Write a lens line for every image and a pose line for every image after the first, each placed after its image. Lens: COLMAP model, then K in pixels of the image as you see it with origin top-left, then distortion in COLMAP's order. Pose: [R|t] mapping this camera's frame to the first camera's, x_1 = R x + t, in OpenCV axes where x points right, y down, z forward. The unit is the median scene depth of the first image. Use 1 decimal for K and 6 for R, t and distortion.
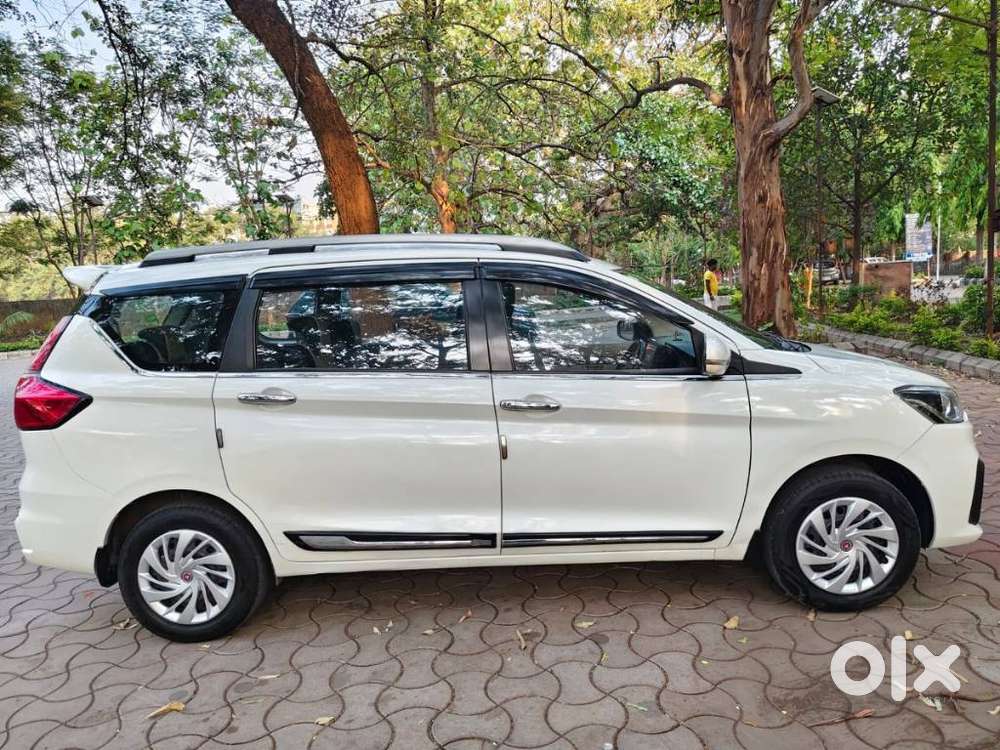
lens RADIAL K [[685.3, 0, 500.0], [0, 685.3, 375.0], [0, 0, 1]] dist [0.046232, -0.052798]
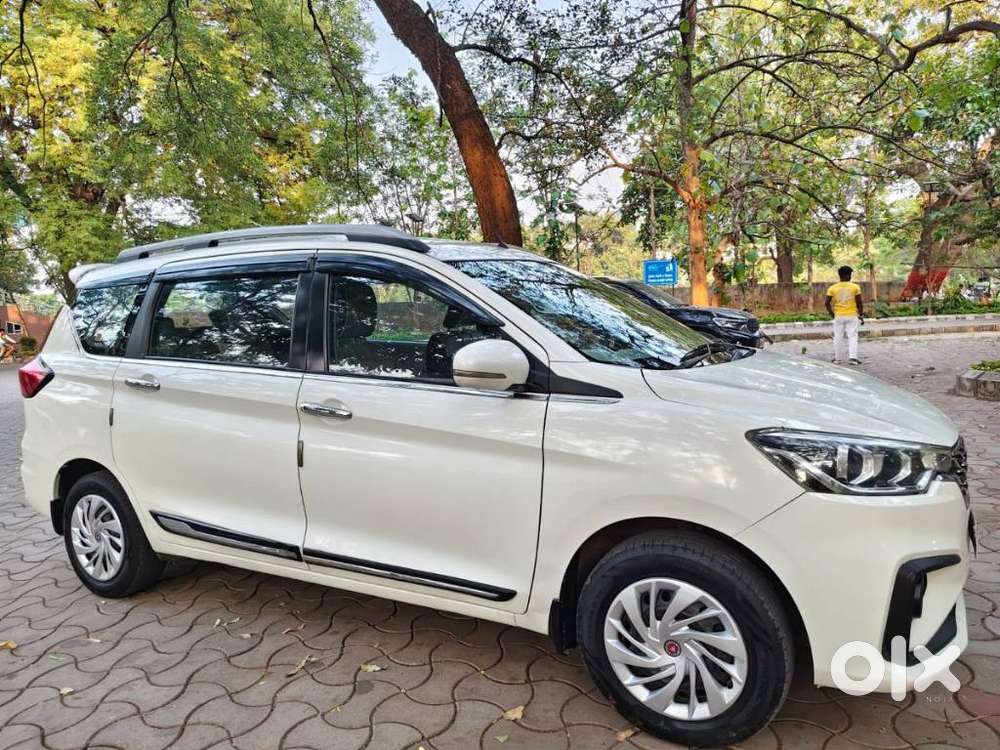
lens RADIAL K [[685.3, 0, 500.0], [0, 685.3, 375.0], [0, 0, 1]] dist [0.046232, -0.052798]
pose [[0.889186, 0.059279, -0.453690, 0.640200], [-0.063462, 0.997966, 0.006016, -0.021844], [0.453124, 0.023443, 0.891139, 0.289732]]
